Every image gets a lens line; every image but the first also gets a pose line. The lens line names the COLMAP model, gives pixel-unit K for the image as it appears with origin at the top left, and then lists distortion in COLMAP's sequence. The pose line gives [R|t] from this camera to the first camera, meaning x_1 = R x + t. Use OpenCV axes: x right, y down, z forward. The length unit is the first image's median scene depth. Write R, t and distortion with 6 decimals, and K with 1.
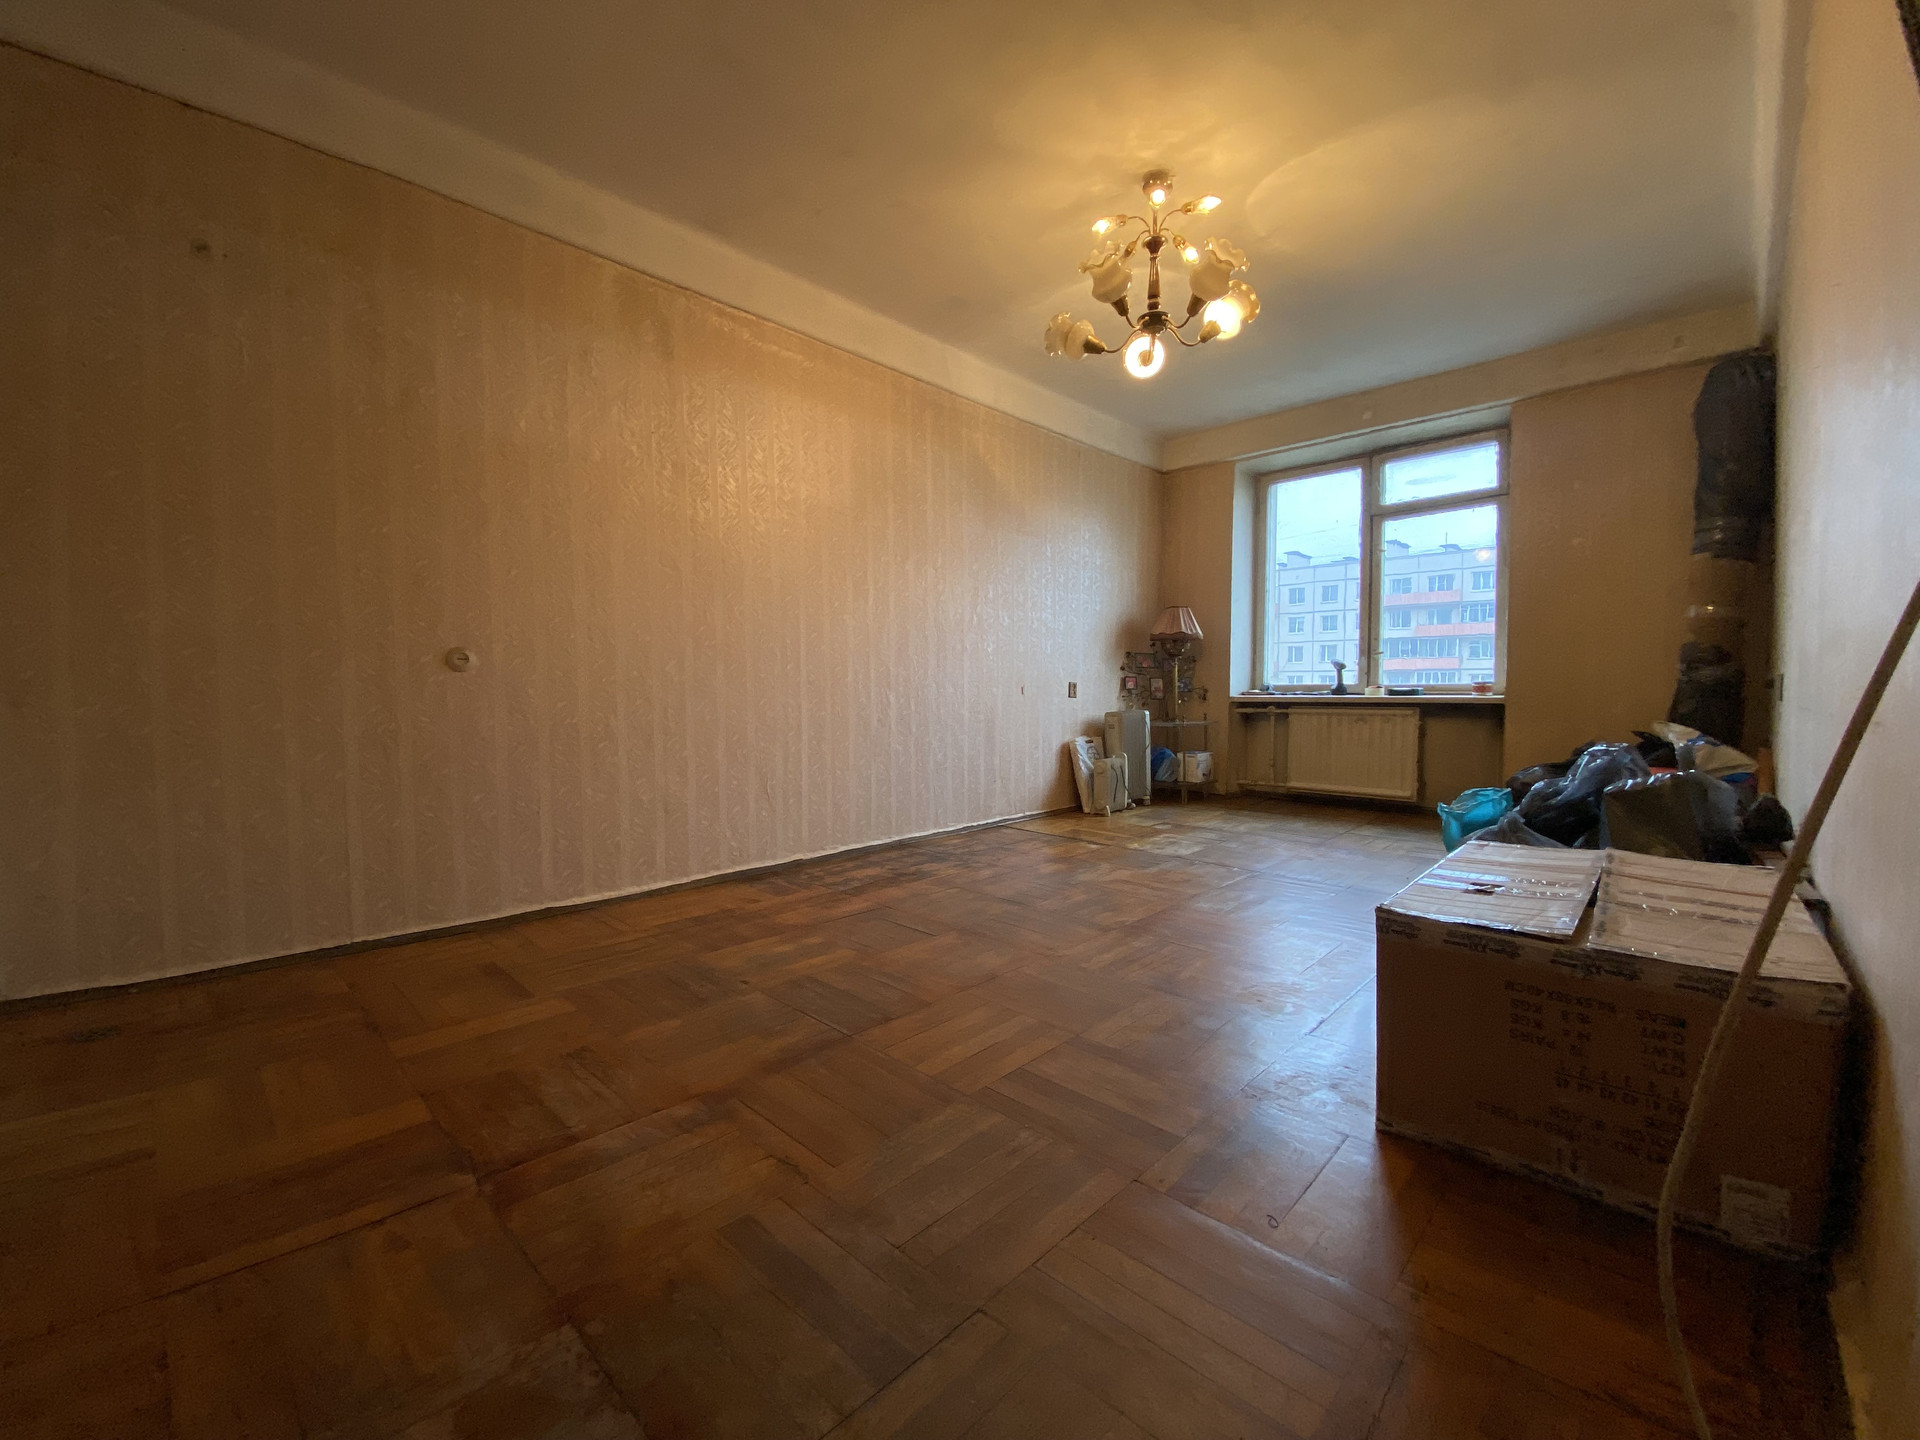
lens RADIAL K [[778.7, 0, 960.0], [0, 778.7, 720.0], [0, 0, 1]] dist [0.022060, -0.020878]
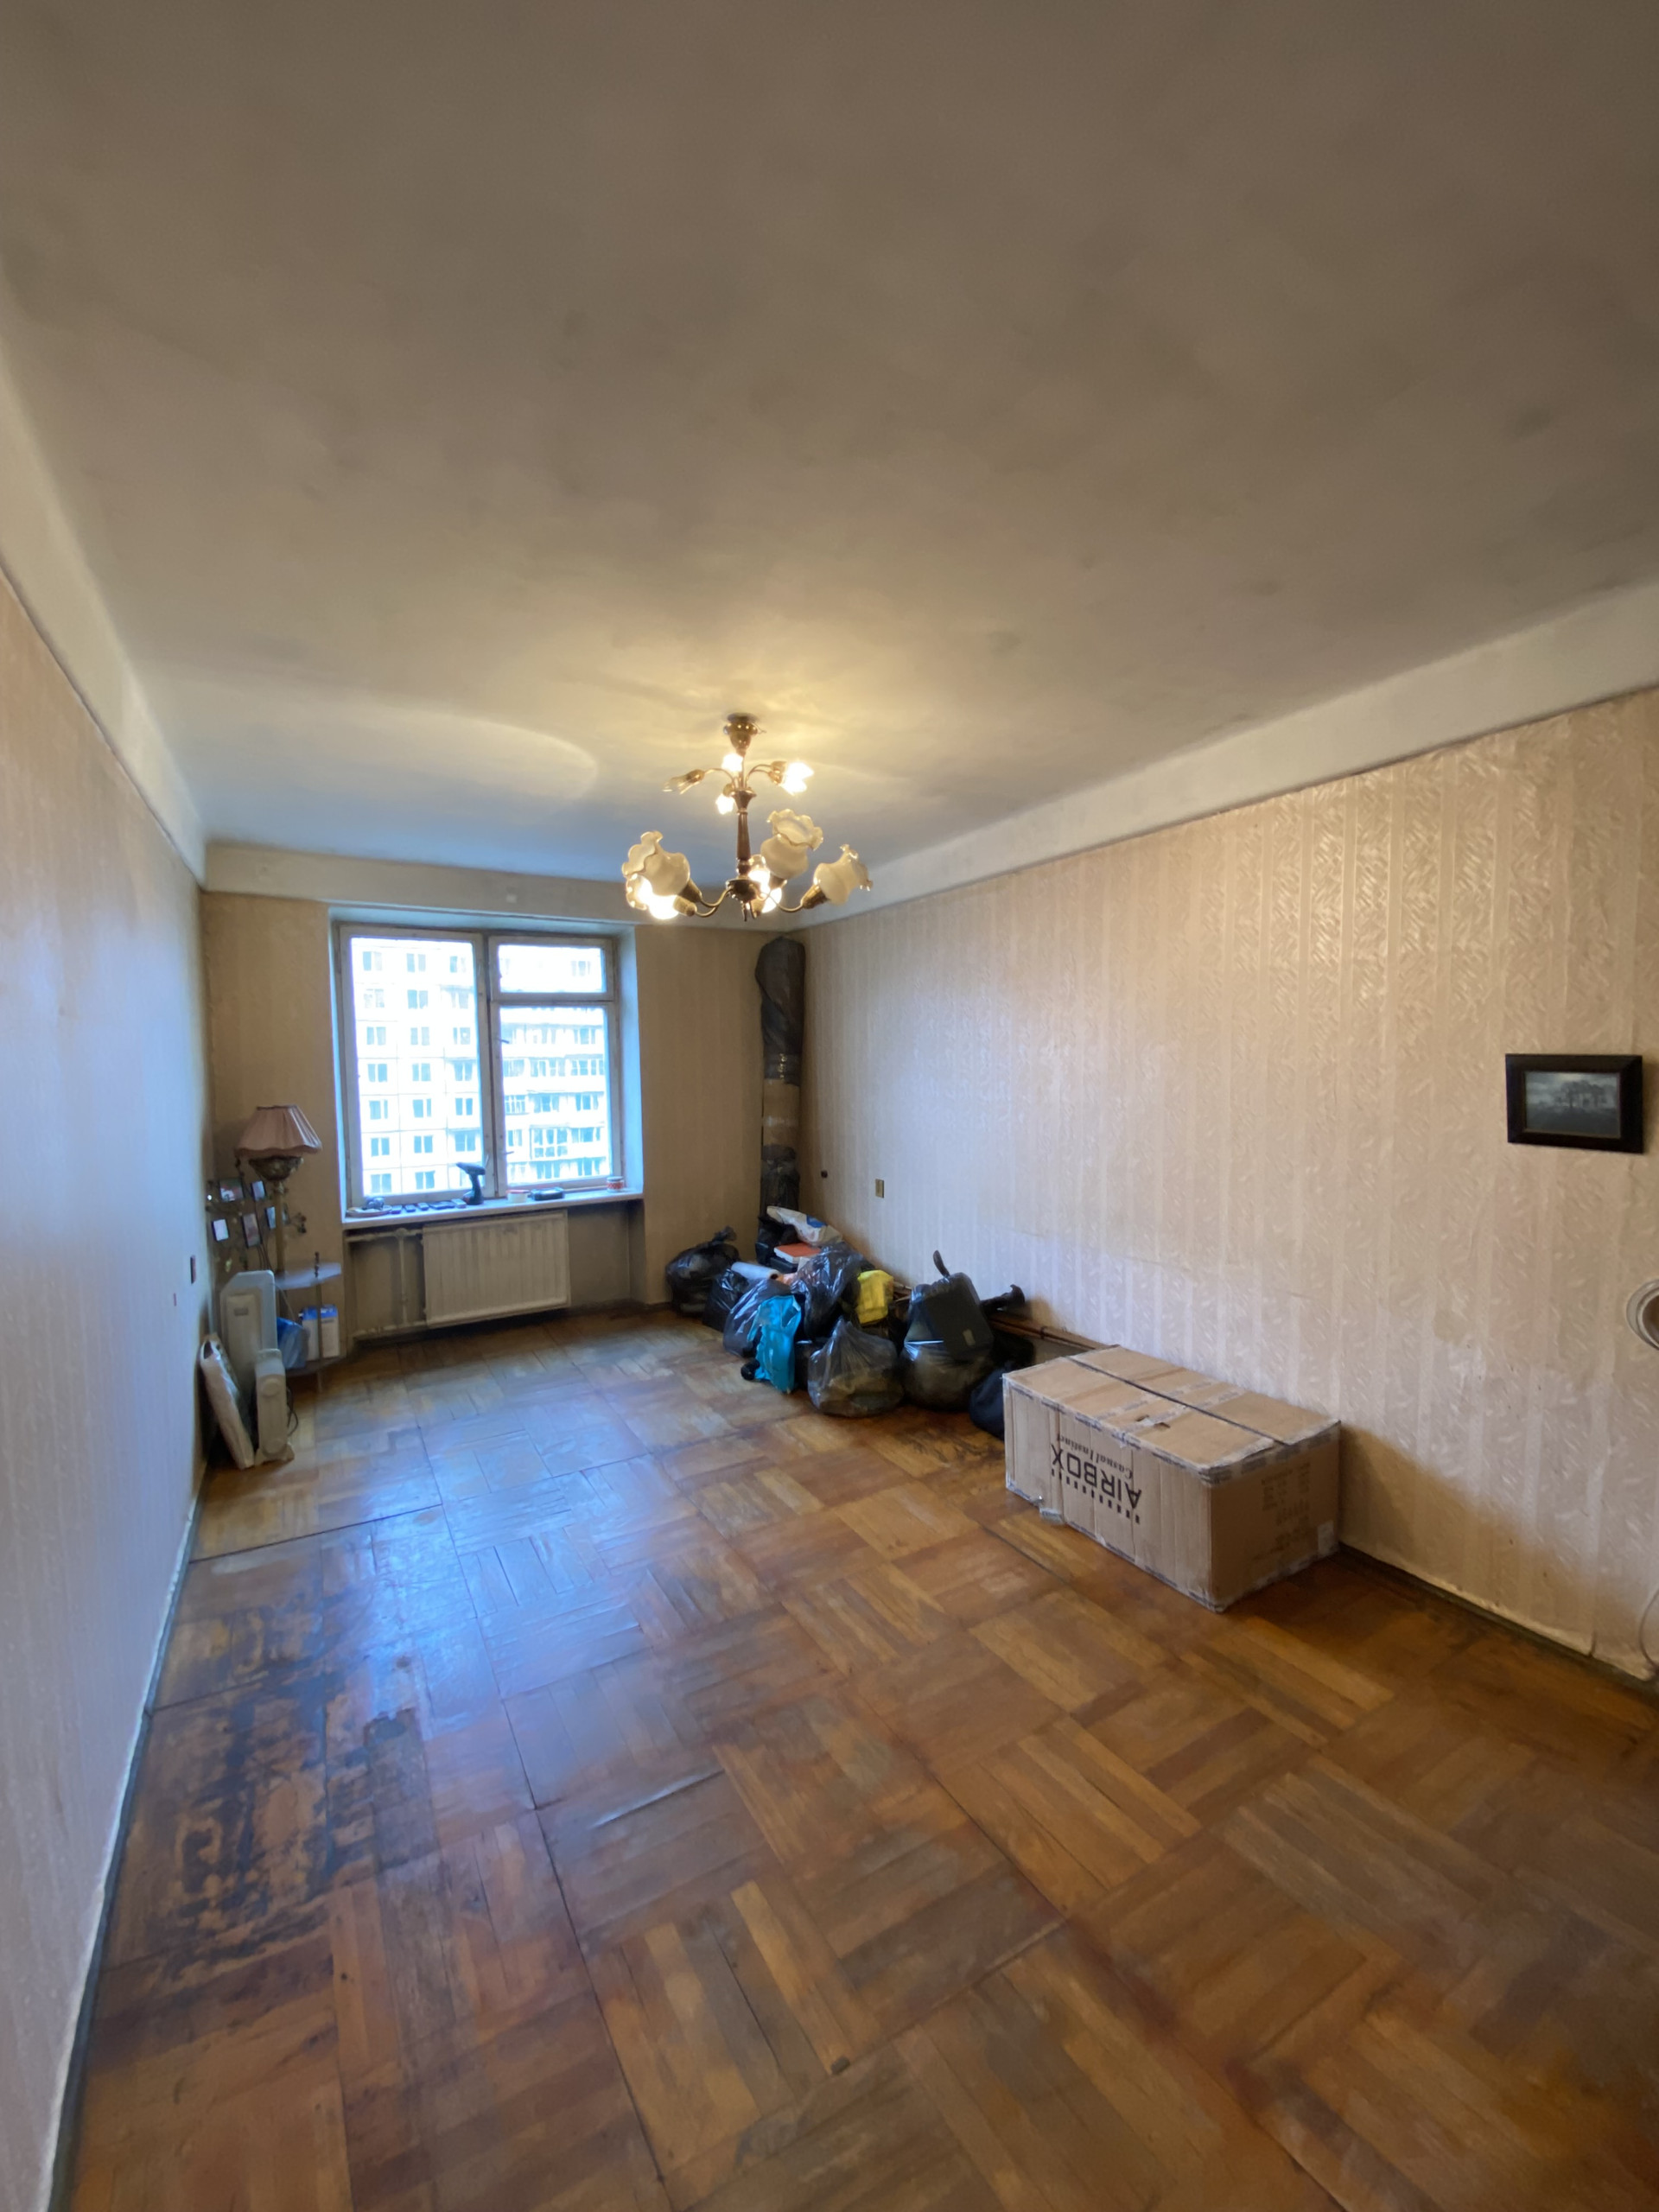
lens RADIAL K [[897.1, 0, 845.2], [0, 897.1, 1110.6], [0, 0, 1]] dist [0.022060, -0.020878]
pose [[0.261493, -0.061933, 0.963216, -0.391522], [0.056331, 0.997218, 0.048827, -0.174921], [-0.963560, 0.041491, 0.264254, 0.367847]]
